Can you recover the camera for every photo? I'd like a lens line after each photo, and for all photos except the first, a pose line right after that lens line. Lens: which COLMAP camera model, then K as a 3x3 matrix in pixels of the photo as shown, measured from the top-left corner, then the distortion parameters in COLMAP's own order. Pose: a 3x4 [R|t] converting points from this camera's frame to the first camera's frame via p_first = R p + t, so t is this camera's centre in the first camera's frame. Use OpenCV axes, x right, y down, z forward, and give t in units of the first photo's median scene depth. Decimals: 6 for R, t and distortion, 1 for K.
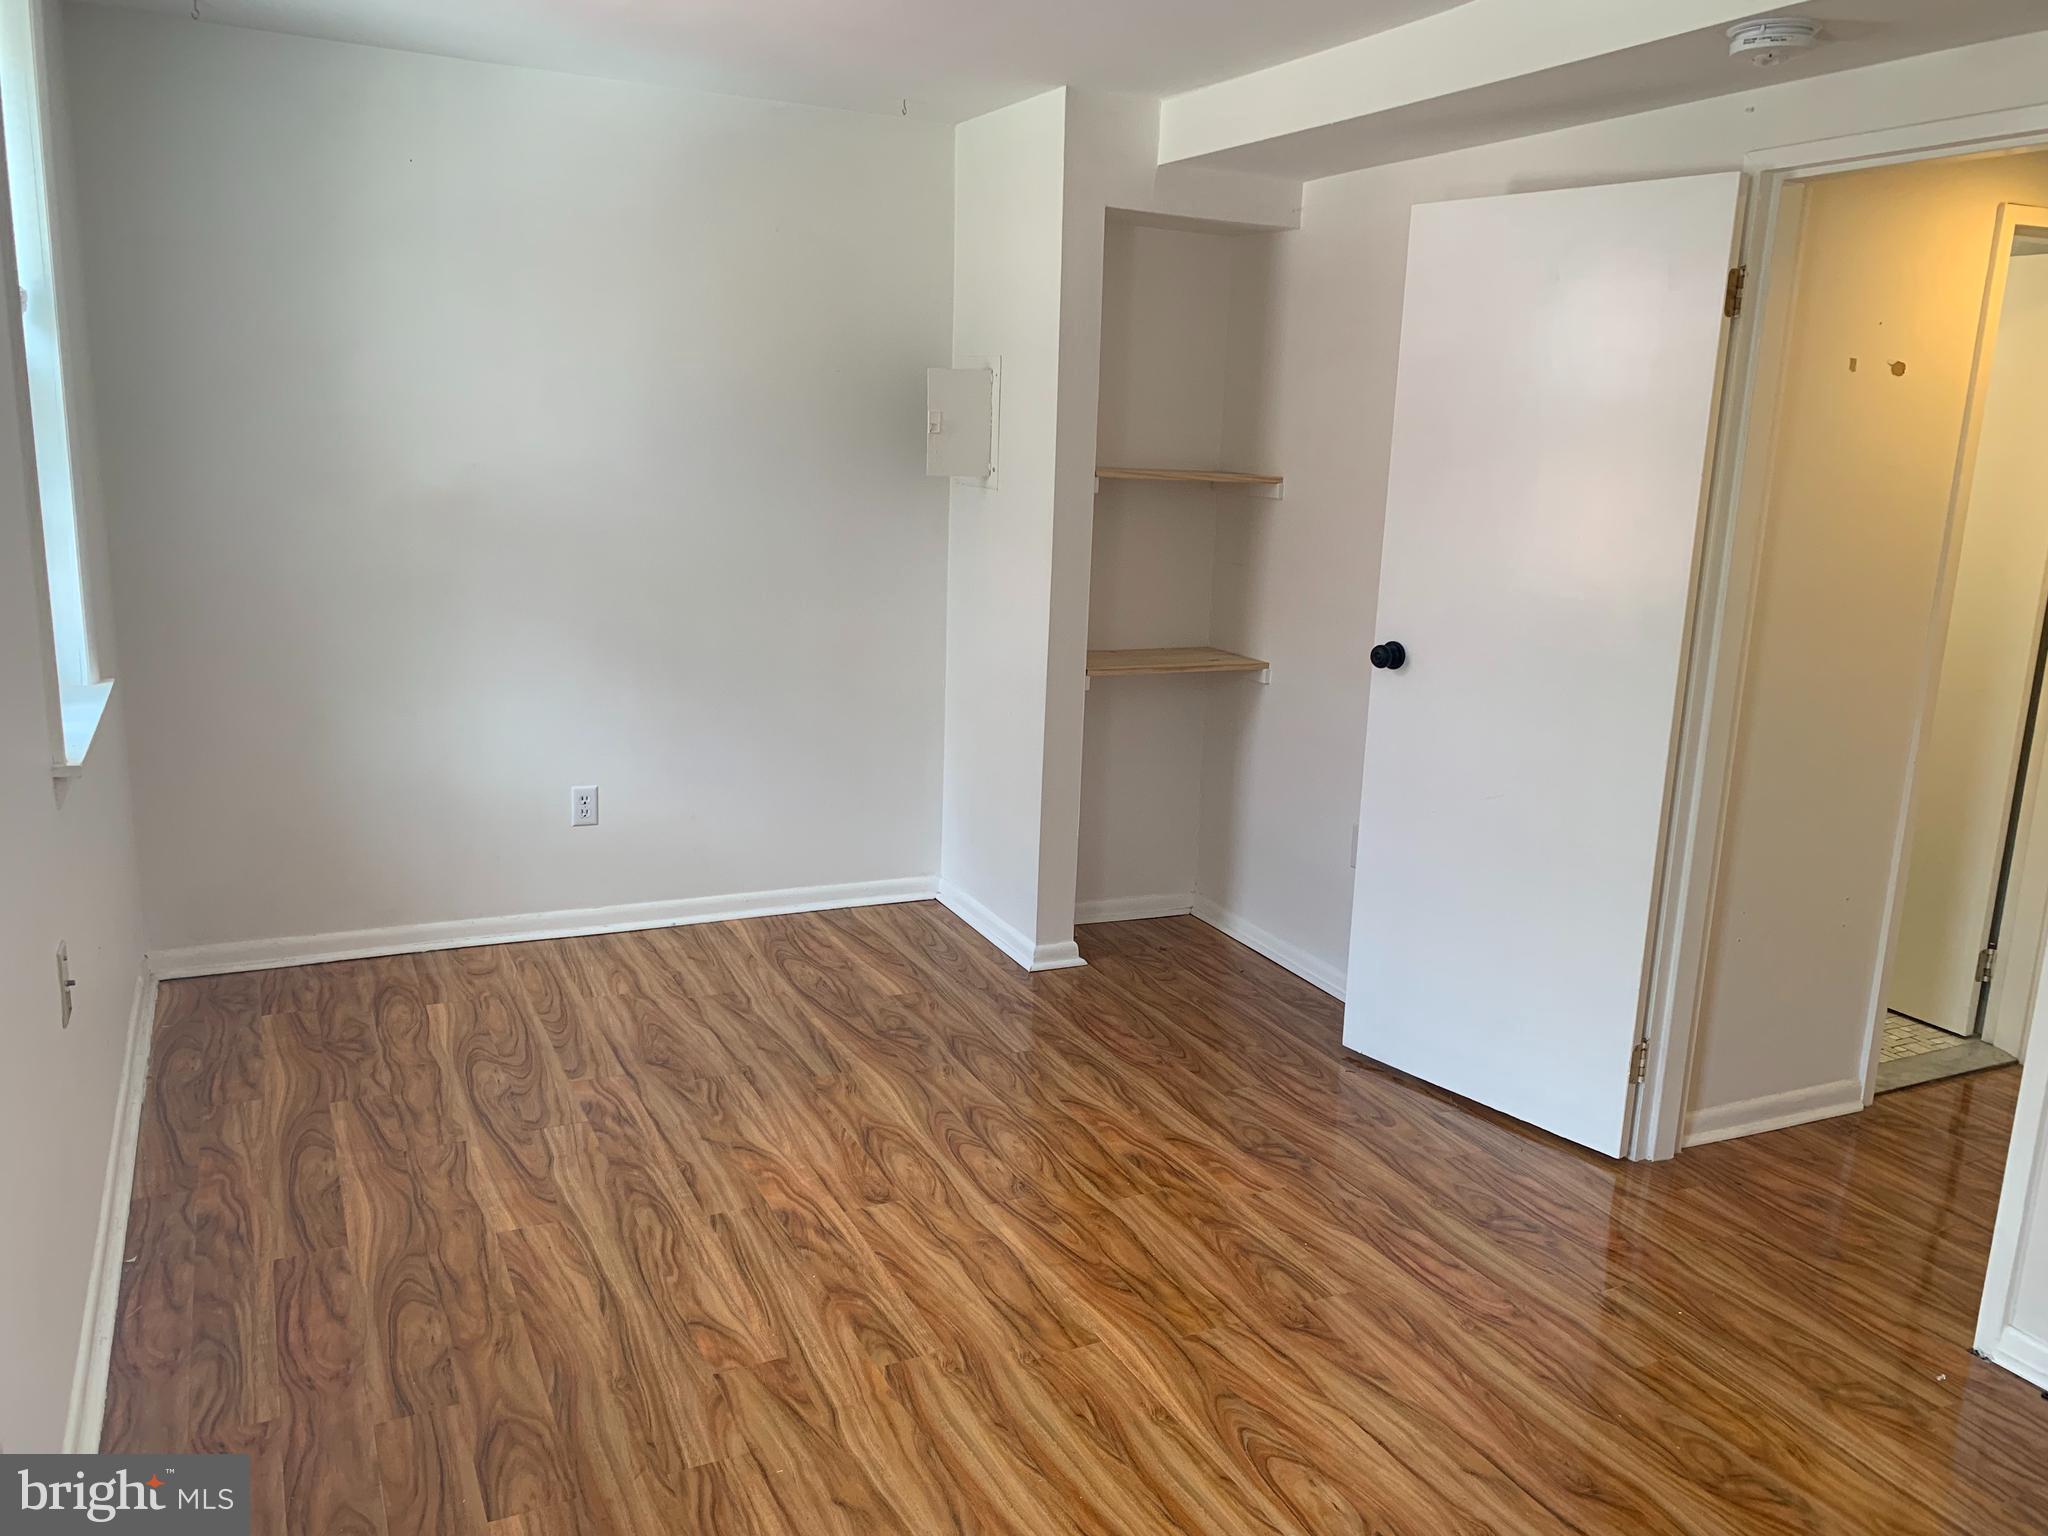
lens RADIAL K [[1561.3, 0, 1024.0], [0, 1561.3, 768.0], [0, 0, 1]] dist [0.014170, -0.003485]
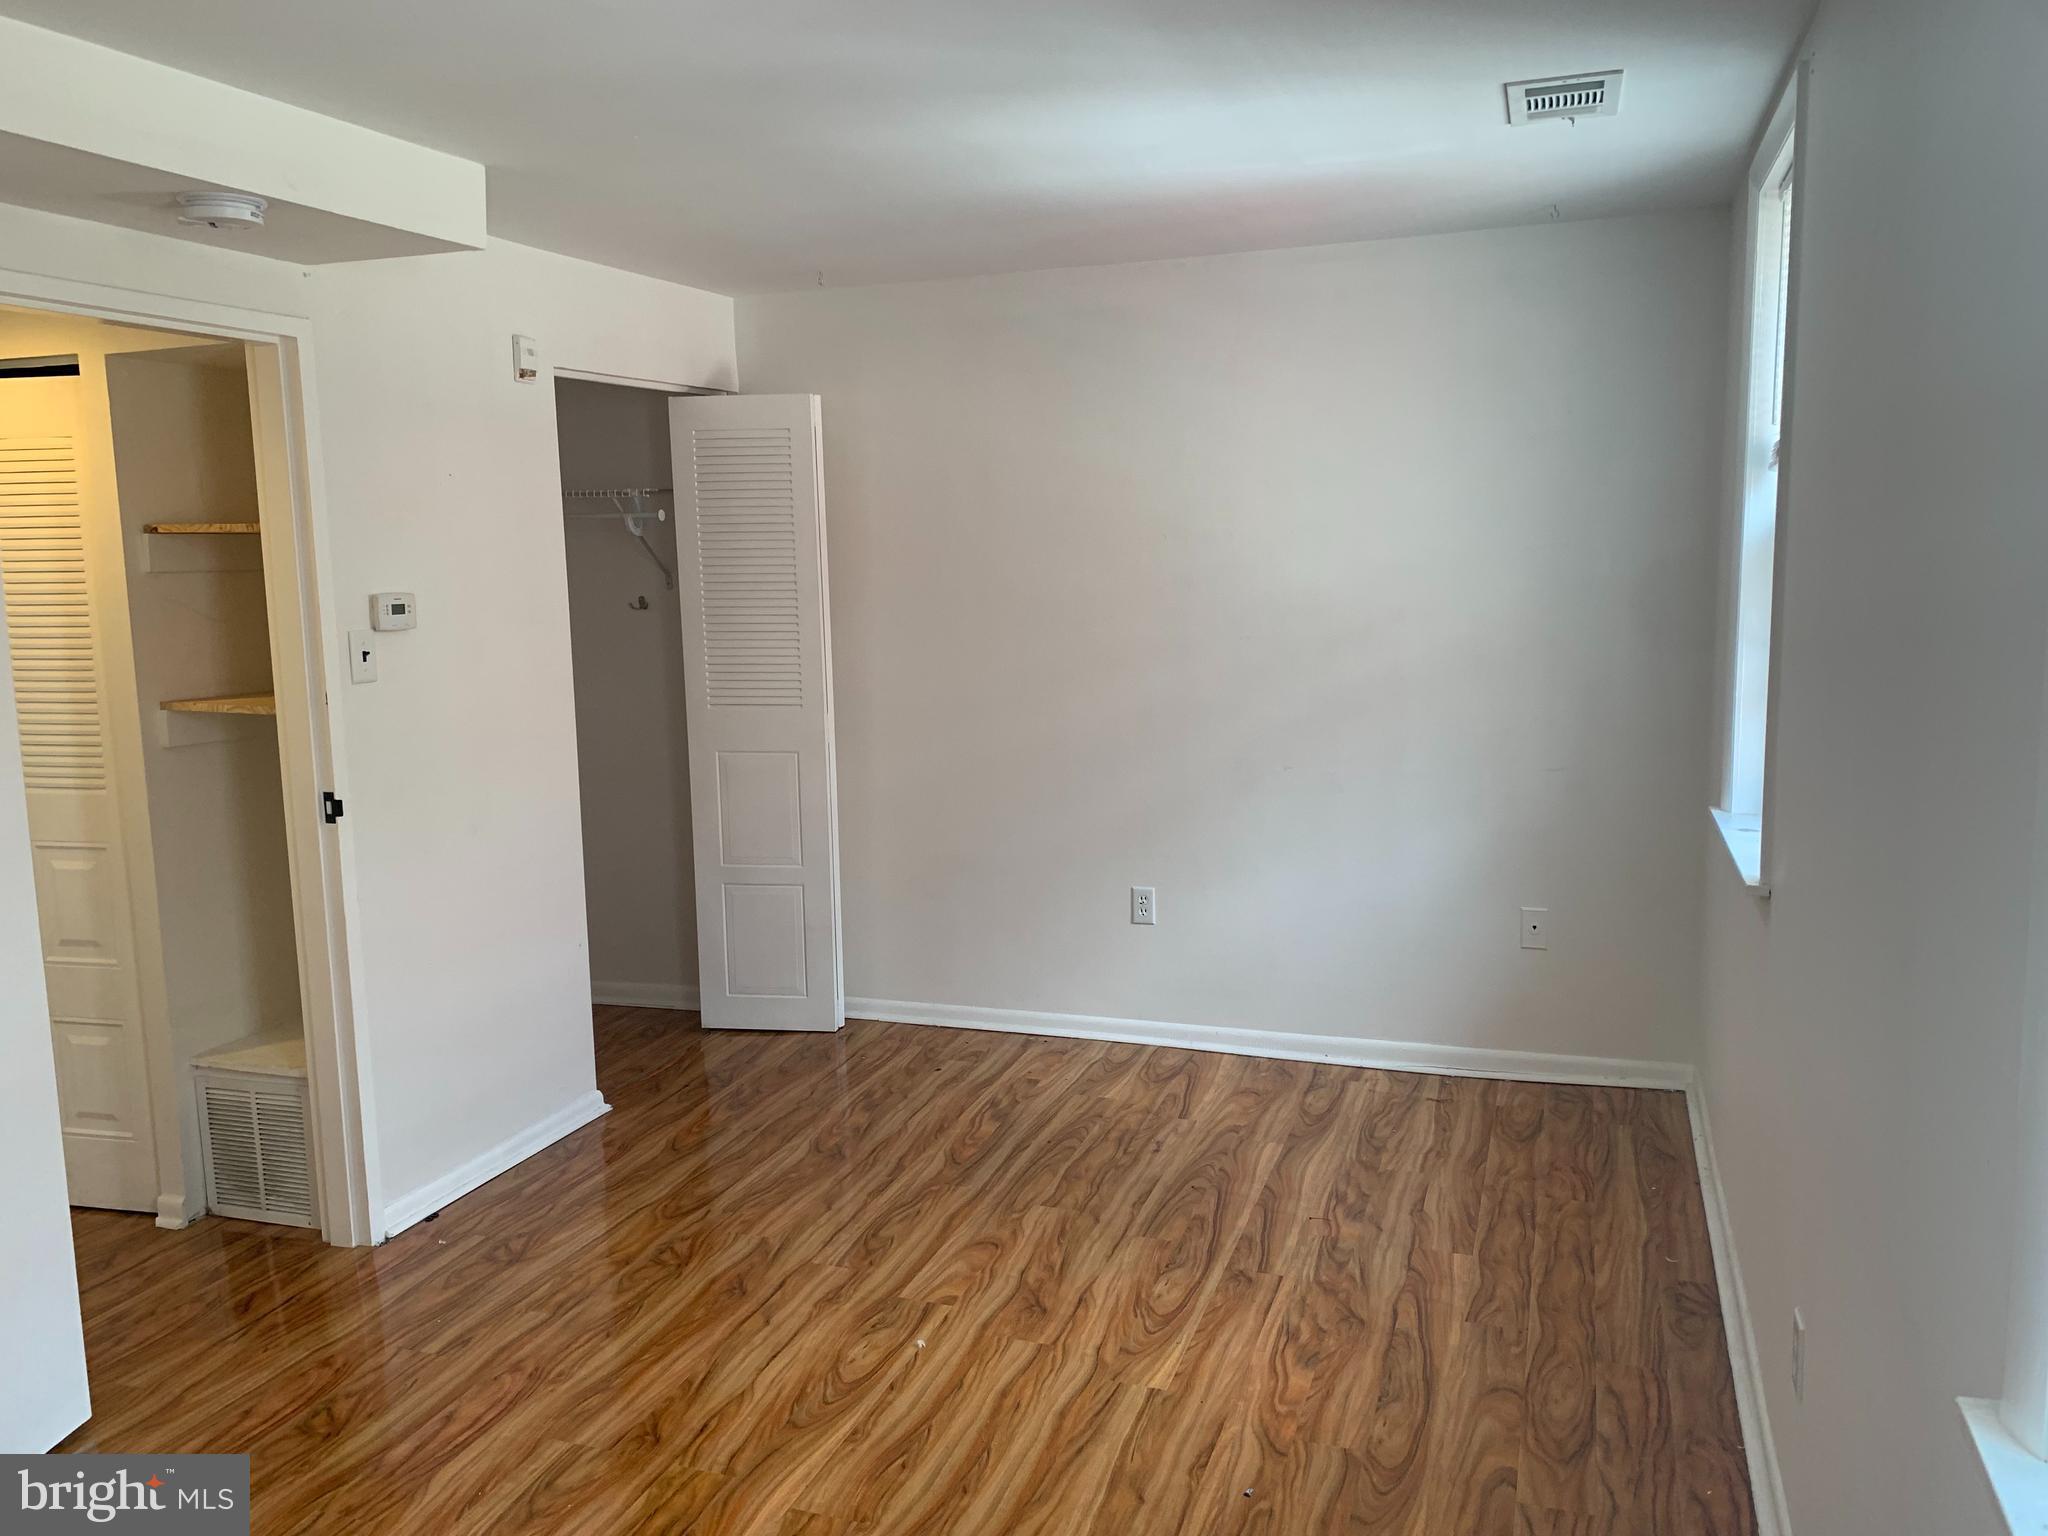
lens RADIAL K [[1564.0, 0, 1058.3], [0, 1564.0, 741.0], [0, 0, 1]] dist [0.001163, 0.000225]
pose [[-0.703294, -0.110037, 0.702332, -0.722156], [0.152009, 0.941822, 0.299775, -0.358319], [-0.694458, 0.317591, -0.645651, 1.415582]]
